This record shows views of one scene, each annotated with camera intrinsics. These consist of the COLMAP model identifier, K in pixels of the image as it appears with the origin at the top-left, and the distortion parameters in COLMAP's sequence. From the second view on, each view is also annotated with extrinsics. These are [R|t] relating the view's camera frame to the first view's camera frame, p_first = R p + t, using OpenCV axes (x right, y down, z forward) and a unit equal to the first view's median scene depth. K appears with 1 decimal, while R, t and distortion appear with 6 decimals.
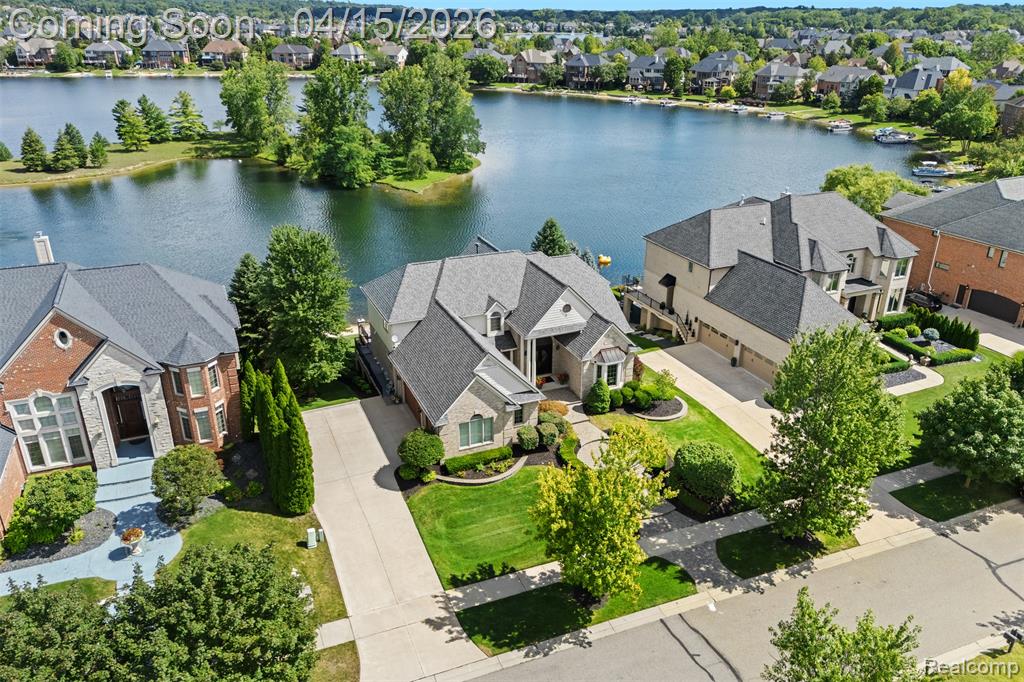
lens RADIAL K [[755.4, 0, 511.6], [0, 755.4, 339.6], [0, 0, 1]] dist [0.022720, -0.011140]
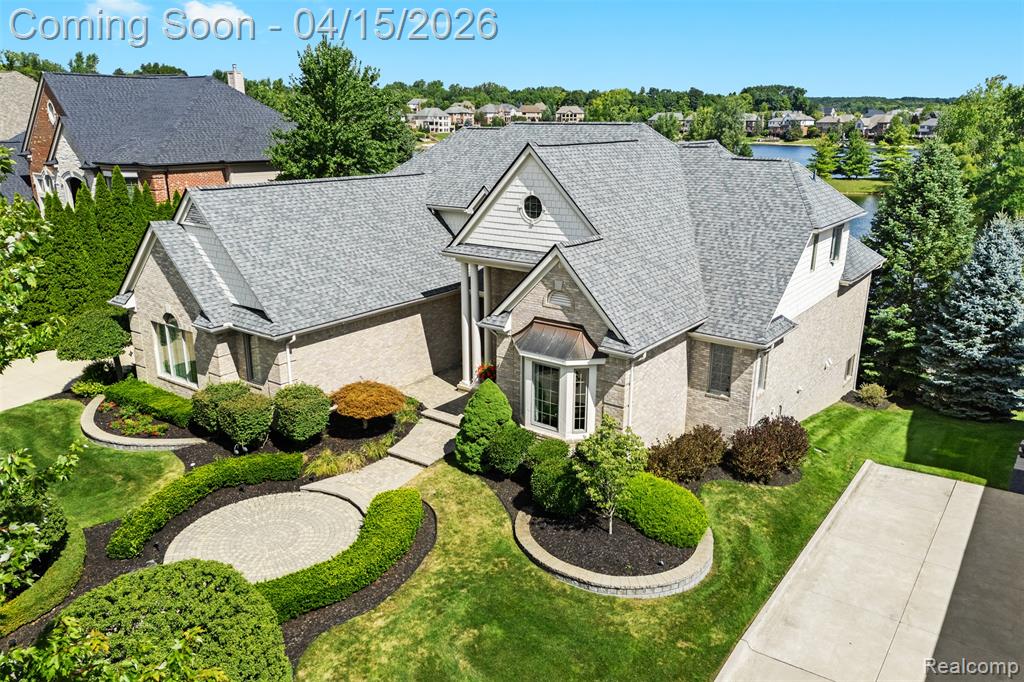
lens RADIAL K [[755.4, 0, 538.0], [0, 755.4, 352.5], [0, 0, 1]] dist [0.022720, -0.011140]
pose [[0.519854, 0.253395, -0.815808, 0.427948], [-0.346848, 0.935343, 0.069502, 0.003195], [0.780672, 0.246831, 0.574131, 0.781715]]
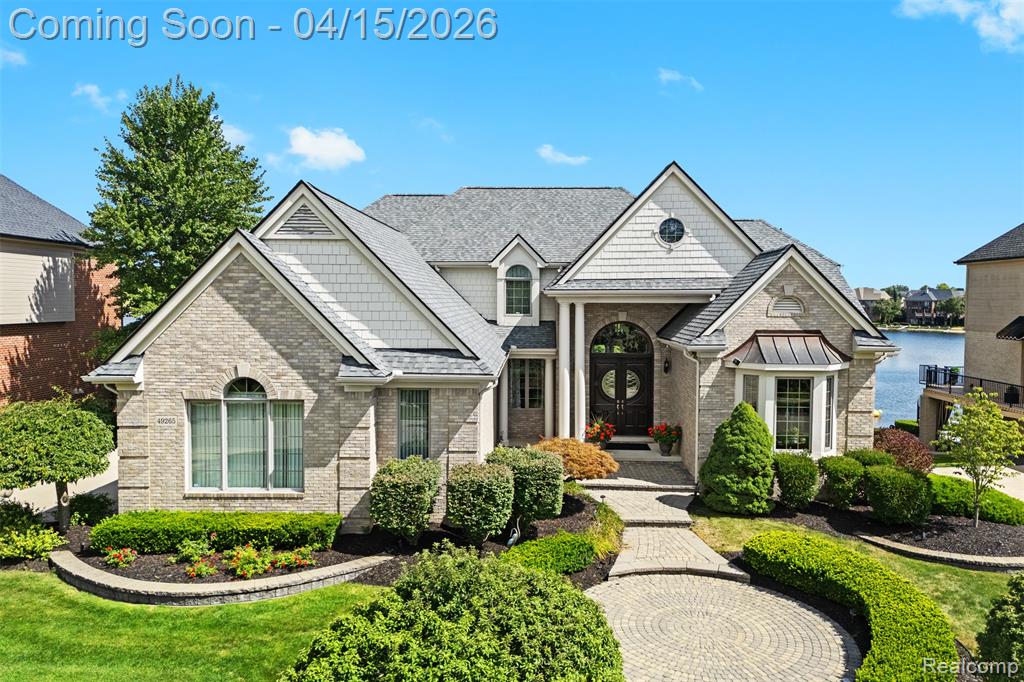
lens RADIAL K [[755.4, 0, 511.6], [0, 755.4, 342.6], [0, 0, 1]] dist [0.022720, -0.011140]
pose [[0.907558, 0.018589, -0.419514, 0.159519], [-0.164752, 0.934683, -0.315000, 0.142648], [0.386257, 0.354997, 0.851342, 0.663657]]
